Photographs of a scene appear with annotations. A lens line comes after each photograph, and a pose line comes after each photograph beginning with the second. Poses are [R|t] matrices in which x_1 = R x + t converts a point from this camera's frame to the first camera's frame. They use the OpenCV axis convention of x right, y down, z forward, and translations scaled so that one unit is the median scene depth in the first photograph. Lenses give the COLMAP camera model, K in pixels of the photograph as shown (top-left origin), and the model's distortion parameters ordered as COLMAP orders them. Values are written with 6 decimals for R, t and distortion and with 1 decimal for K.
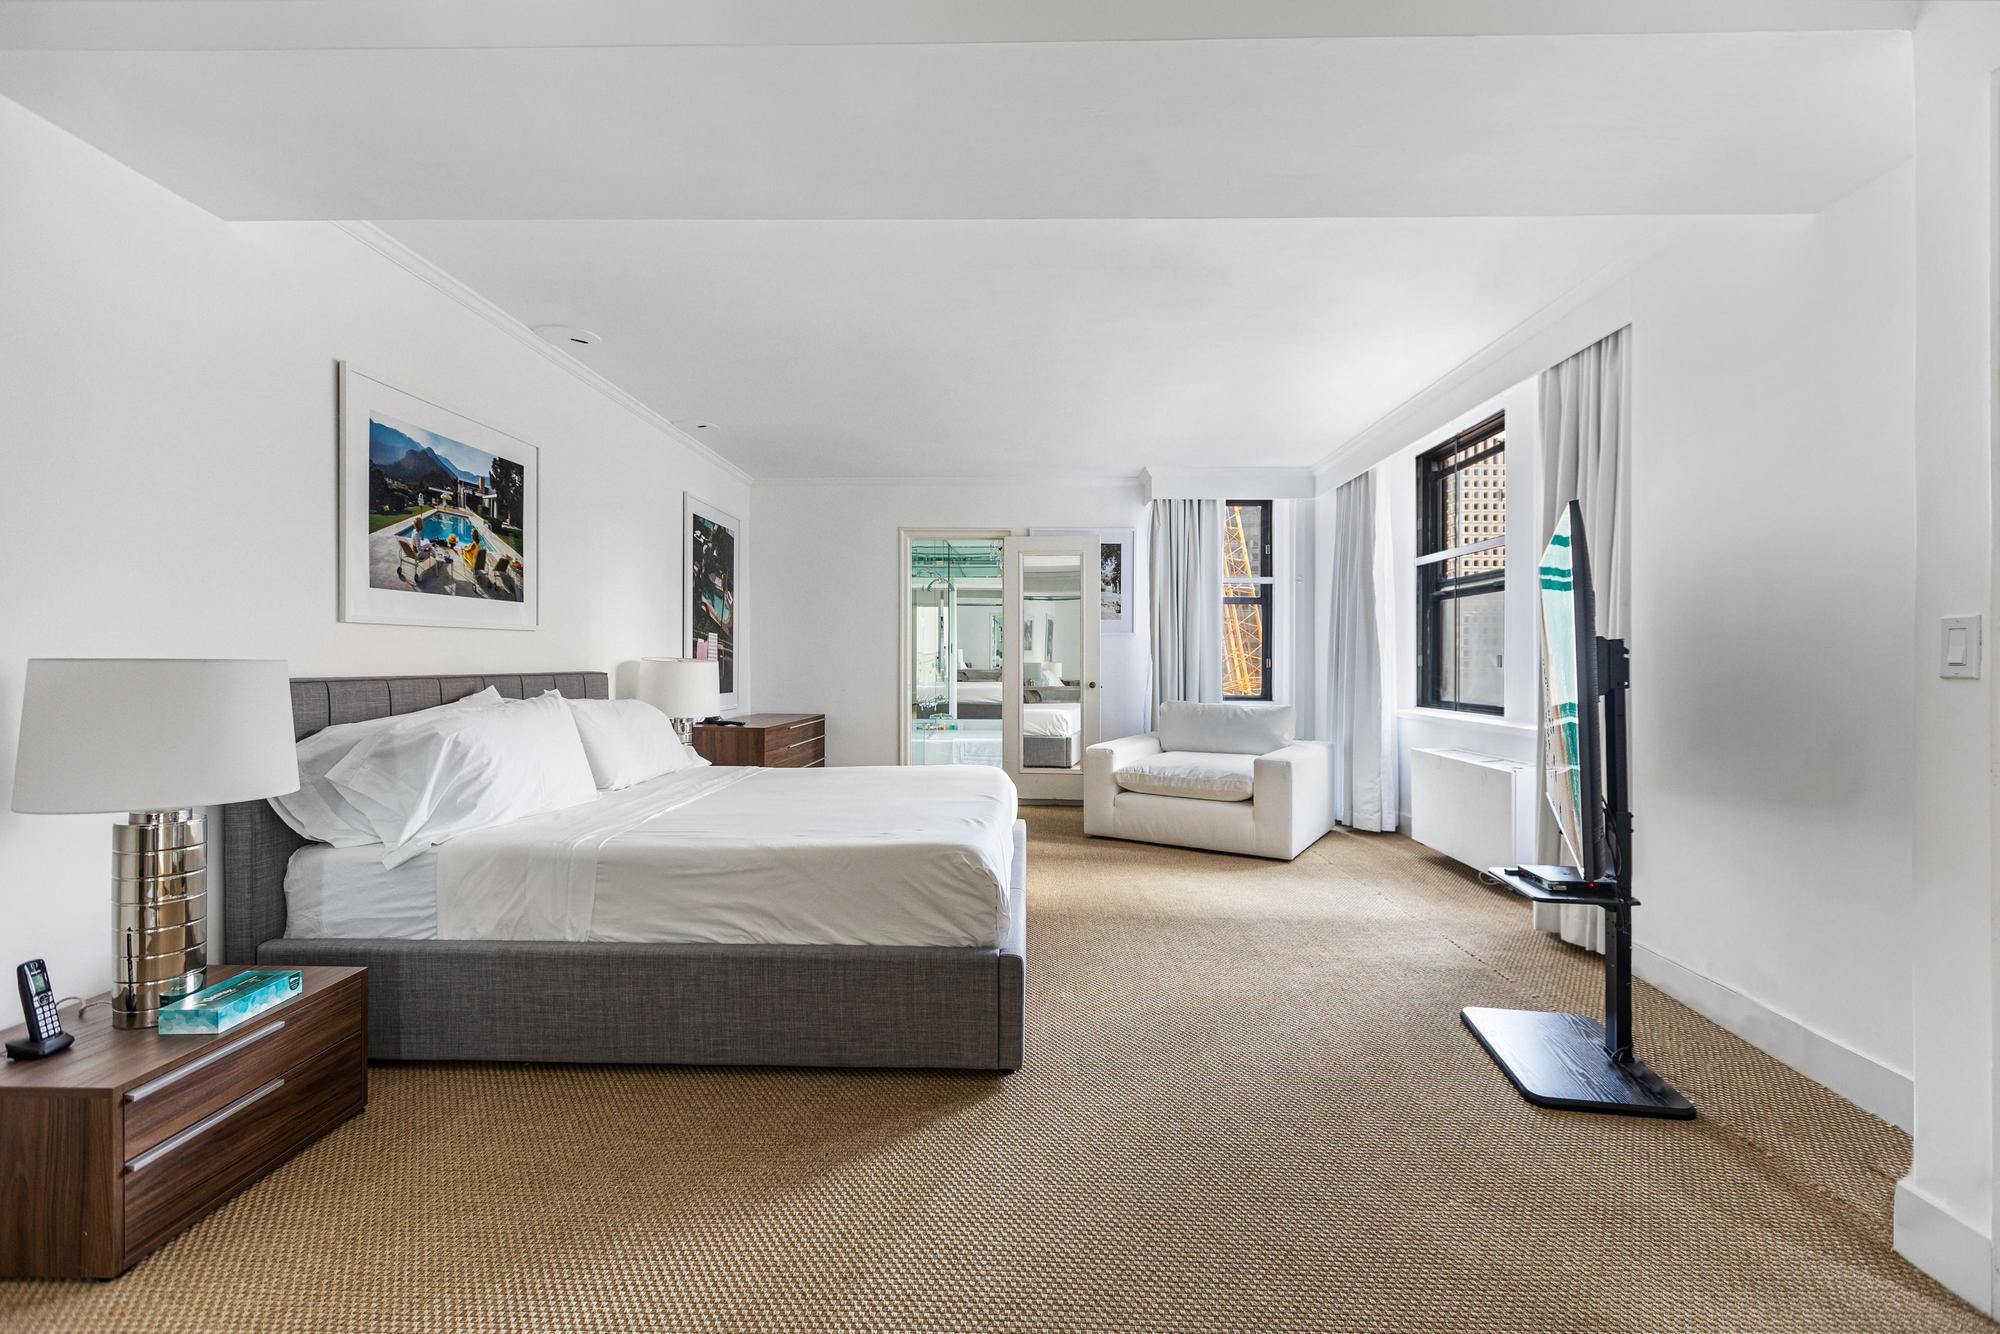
lens RADIAL K [[906.2, 0, 1001.8], [0, 906.2, 676.2], [0, 0, 1]] dist [-0.000040, 0.001236]
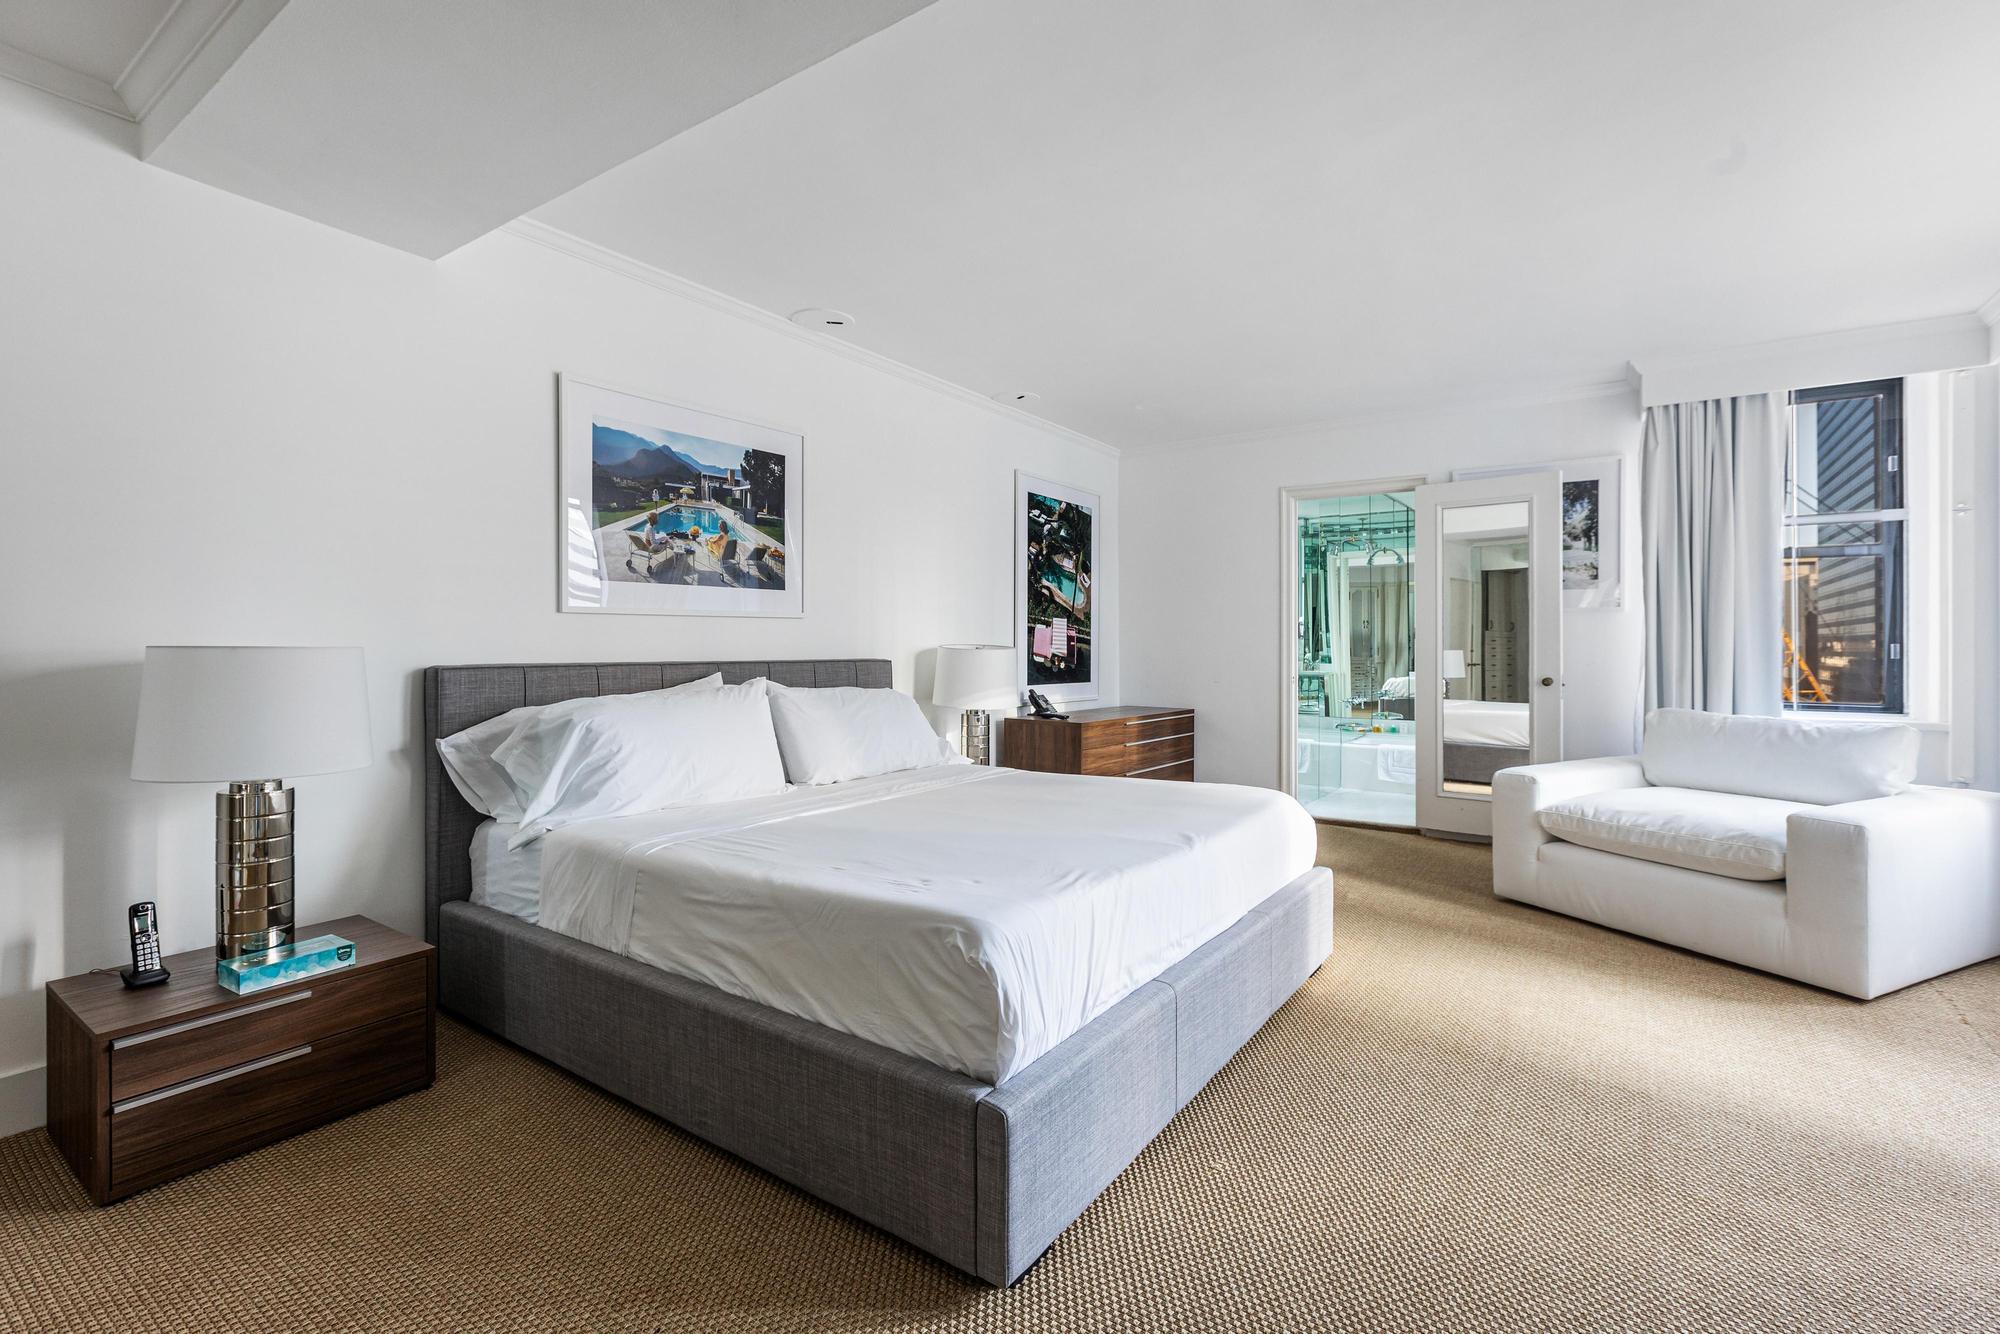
lens RADIAL K [[906.2, 0, 993.3], [0, 906.2, 653.8], [0, 0, 1]] dist [-0.000040, 0.001236]
pose [[0.831867, 0.003317, -0.554966, 0.295244], [-0.009180, 0.999928, -0.007784, -0.006064], [0.554900, 0.011570, 0.831837, 0.371561]]
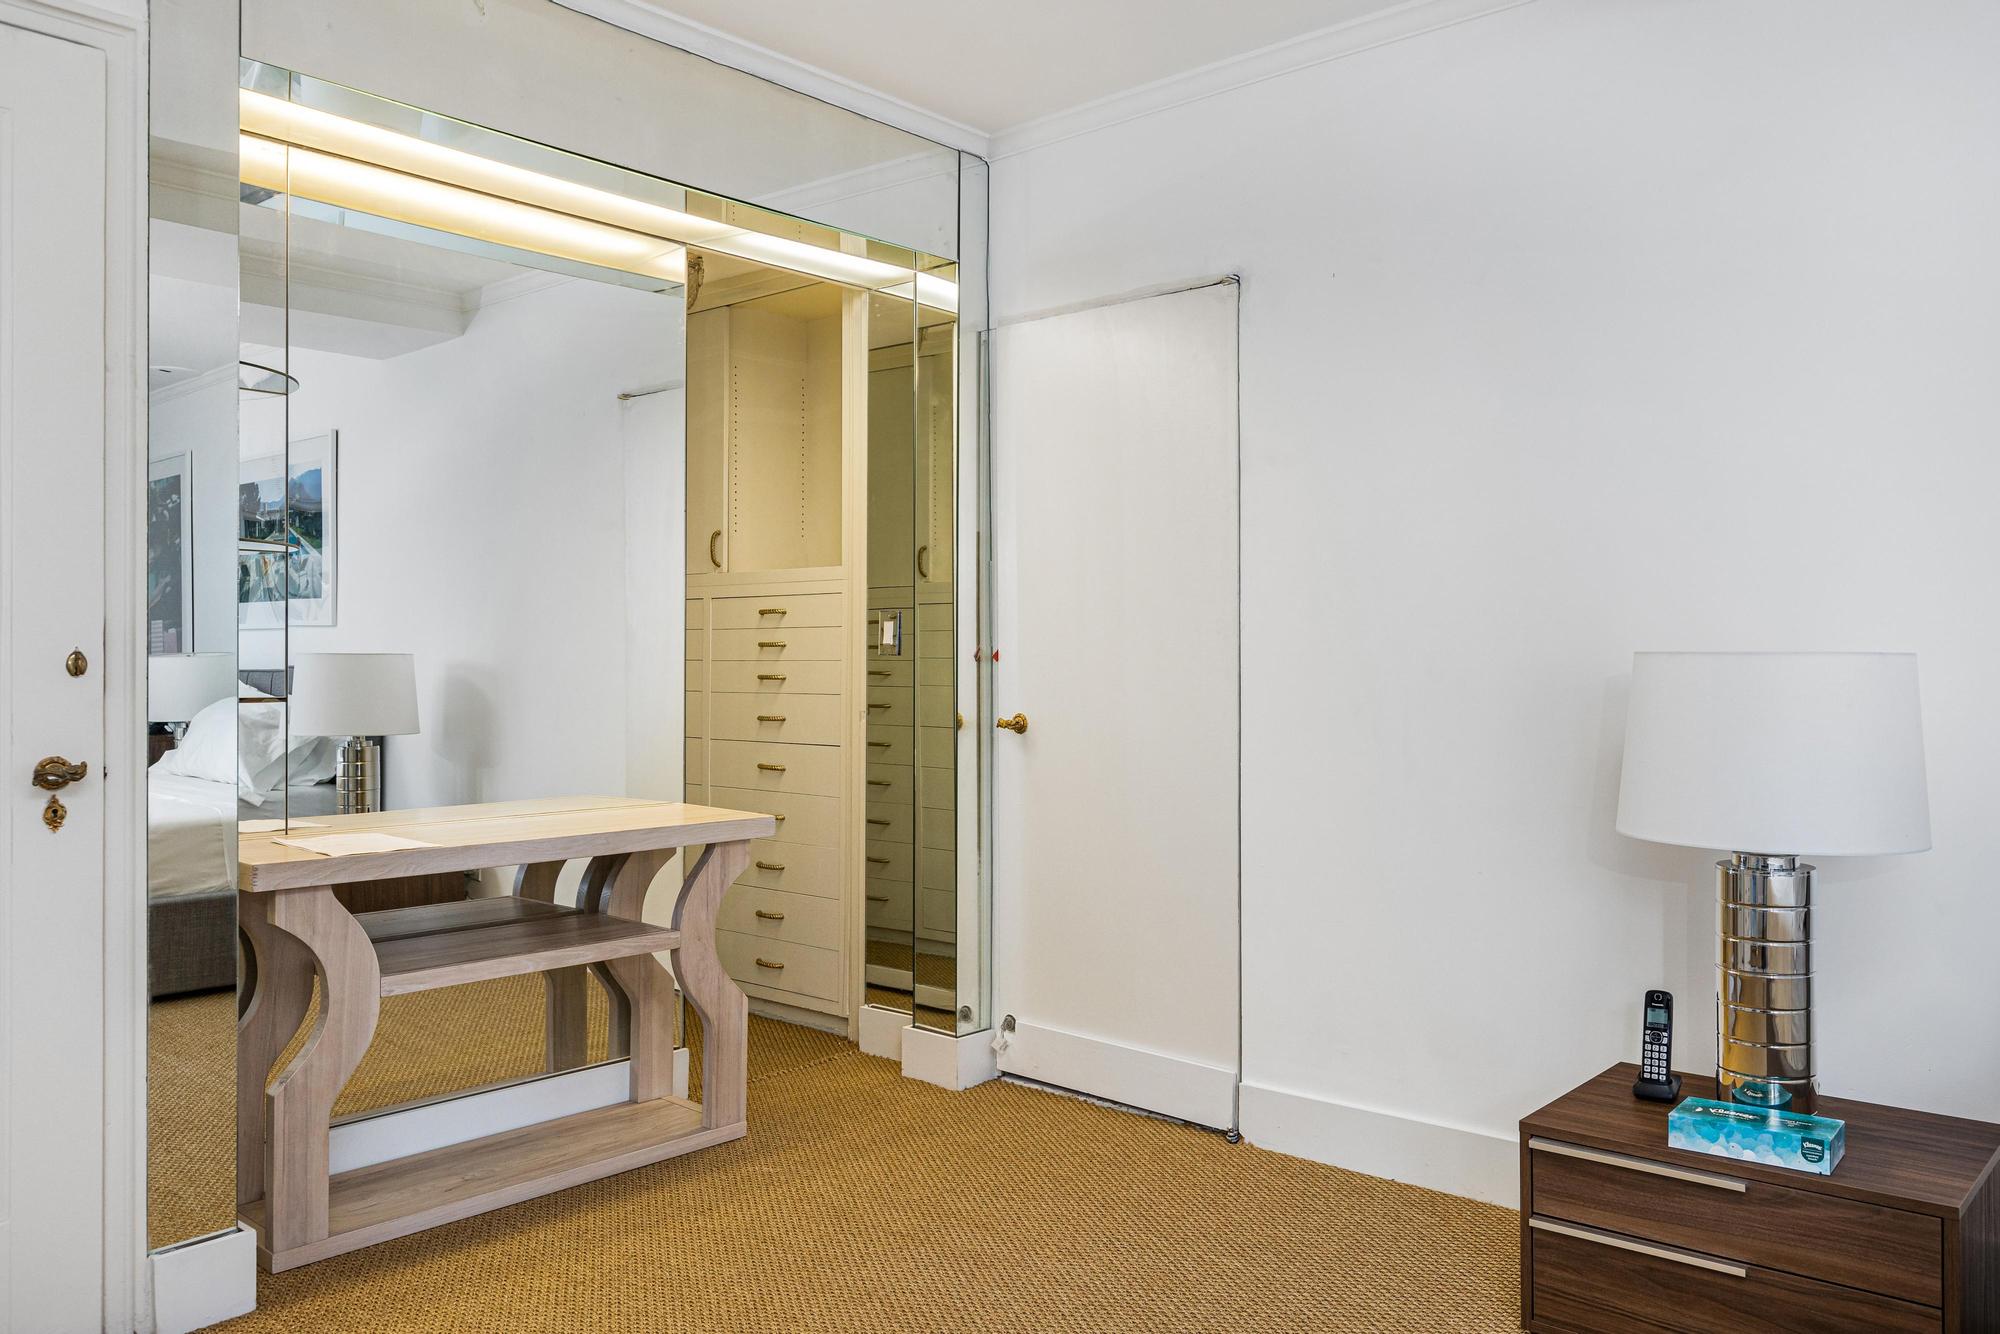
lens RADIAL K [[1520.0, 0, 1004.8], [0, 1520.0, 666.0], [0, 0, 1]] dist [-0.014285, -0.003889]
pose [[-0.663177, 0.005141, -0.748445, 0.279715], [-0.005734, 0.999912, 0.011949, -0.012204], [0.748441, 0.012216, -0.663089, 0.882529]]
